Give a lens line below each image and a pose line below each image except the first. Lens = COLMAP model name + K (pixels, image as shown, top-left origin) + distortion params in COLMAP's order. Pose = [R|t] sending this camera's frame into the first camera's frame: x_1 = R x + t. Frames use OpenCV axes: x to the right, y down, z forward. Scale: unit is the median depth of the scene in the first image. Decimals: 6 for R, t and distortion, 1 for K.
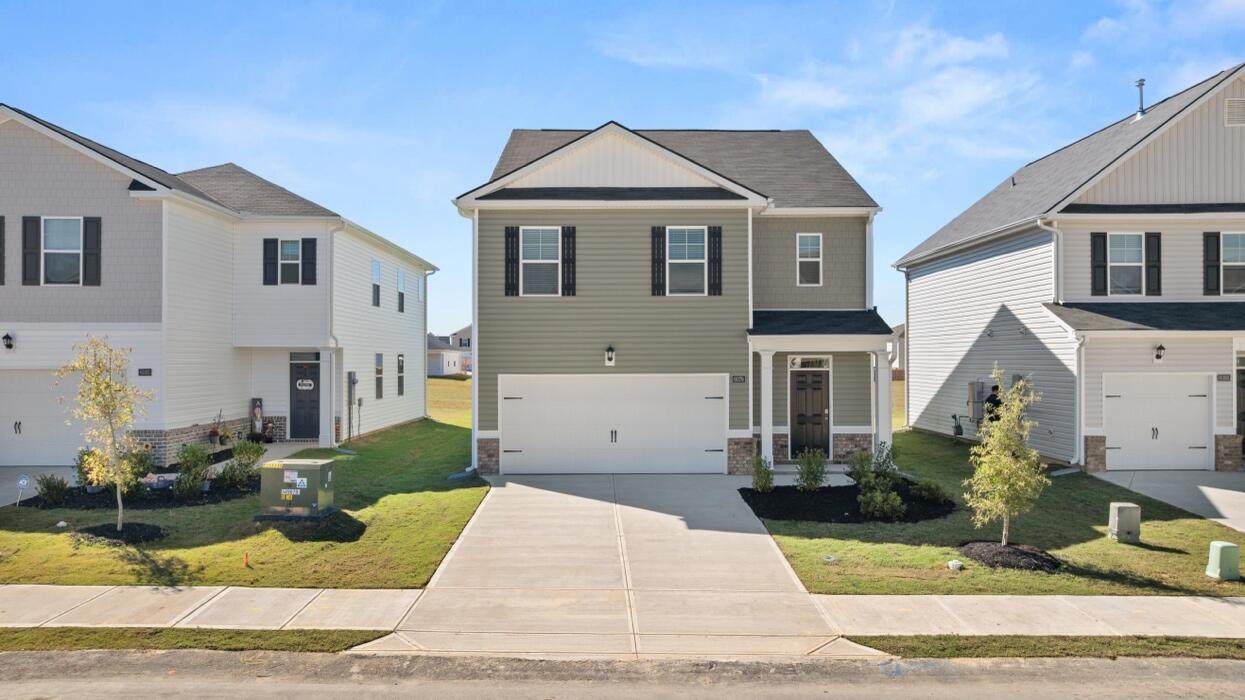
lens RADIAL K [[891.4, 0, 614.5], [0, 891.4, 347.3], [0, 0, 1]] dist [-0.030483, 0.025476]
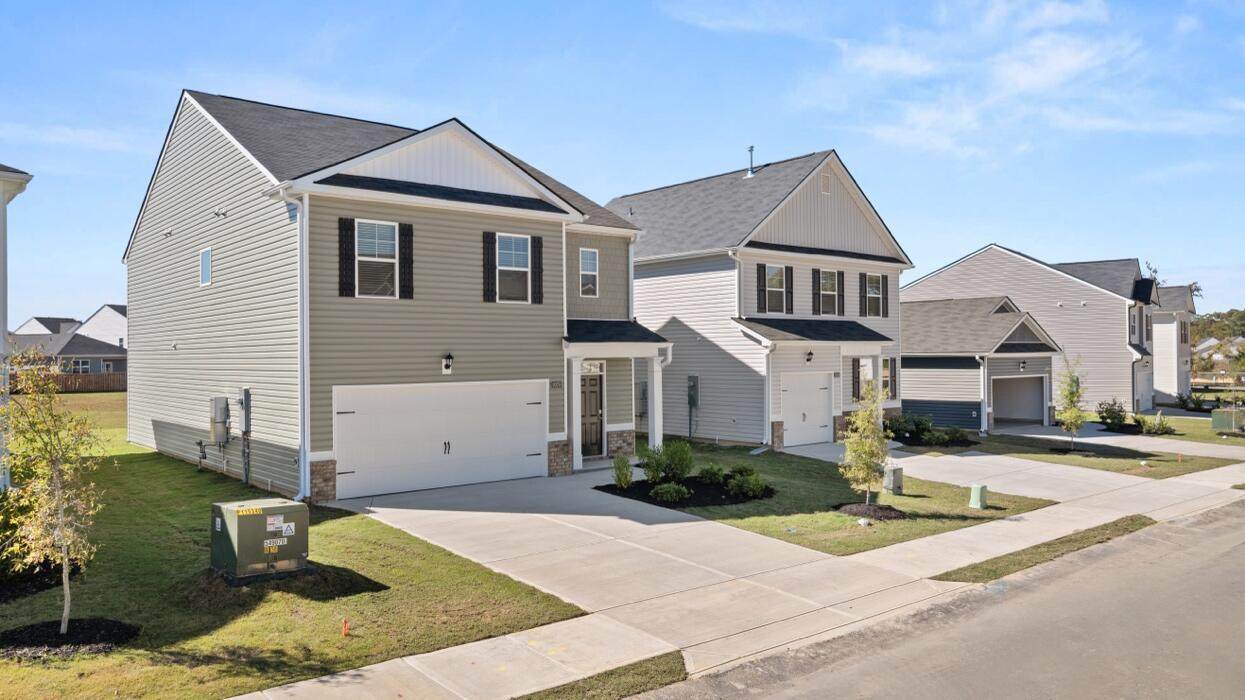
lens RADIAL K [[891.4, 0, 628.2], [0, 891.4, 345.3], [0, 0, 1]] dist [-0.030483, 0.025476]
pose [[0.762200, 0.002994, 0.647335, -0.468399], [0.000709, 0.999985, -0.005459, -0.004506], [-0.647342, 0.004620, 0.762186, 0.148628]]
